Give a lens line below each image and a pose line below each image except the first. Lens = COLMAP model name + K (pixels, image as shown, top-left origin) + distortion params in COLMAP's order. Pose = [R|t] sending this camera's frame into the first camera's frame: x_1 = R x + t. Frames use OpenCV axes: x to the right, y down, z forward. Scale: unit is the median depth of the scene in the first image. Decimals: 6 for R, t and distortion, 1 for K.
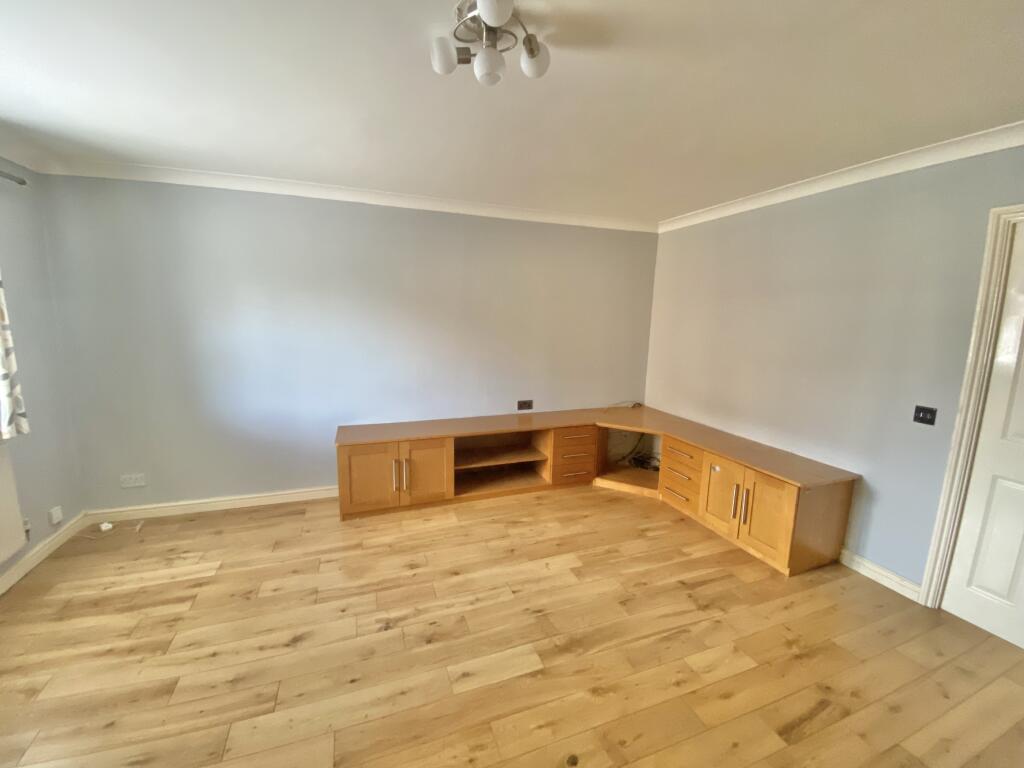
lens RADIAL K [[411.7, 0, 512.0], [0, 411.7, 384.0], [0, 0, 1]] dist [0.028044, -0.023542]
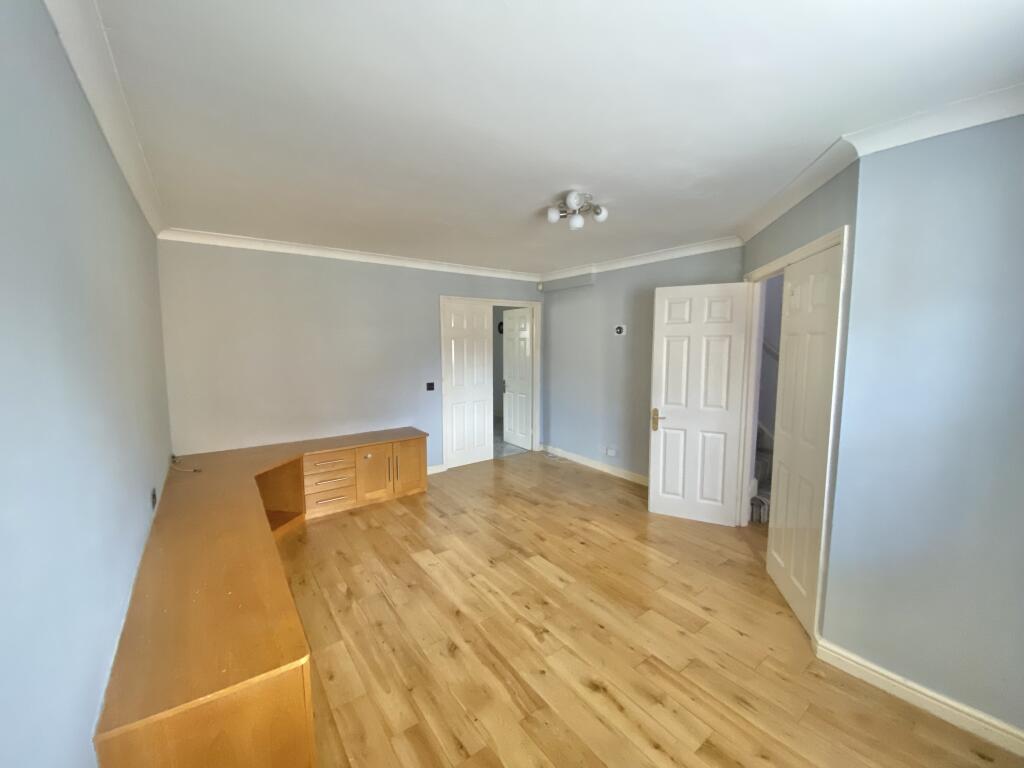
lens RADIAL K [[411.7, 0, 512.0], [0, 411.7, 384.0], [0, 0, 1]] dist [0.028044, -0.023542]
pose [[-0.273370, -0.119549, 0.954451, -1.043284], [0.153987, 0.974011, 0.166104, -0.204456], [-0.949503, 0.192381, -0.247857, 1.032906]]
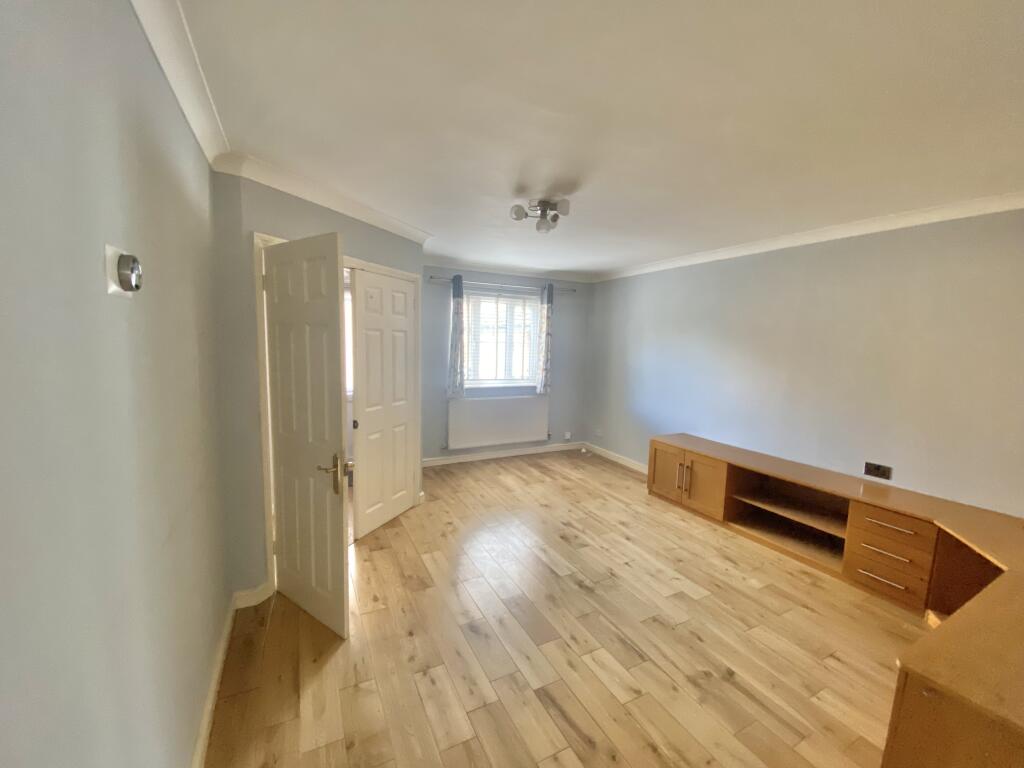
lens RADIAL K [[411.7, 0, 512.0], [0, 411.7, 384.0], [0, 0, 1]] dist [0.028044, -0.023542]
pose [[0.123499, 0.086915, -0.988531, 1.102257], [-0.187629, 0.980234, 0.062744, -0.042253], [0.974445, 0.177728, 0.137366, 0.374951]]
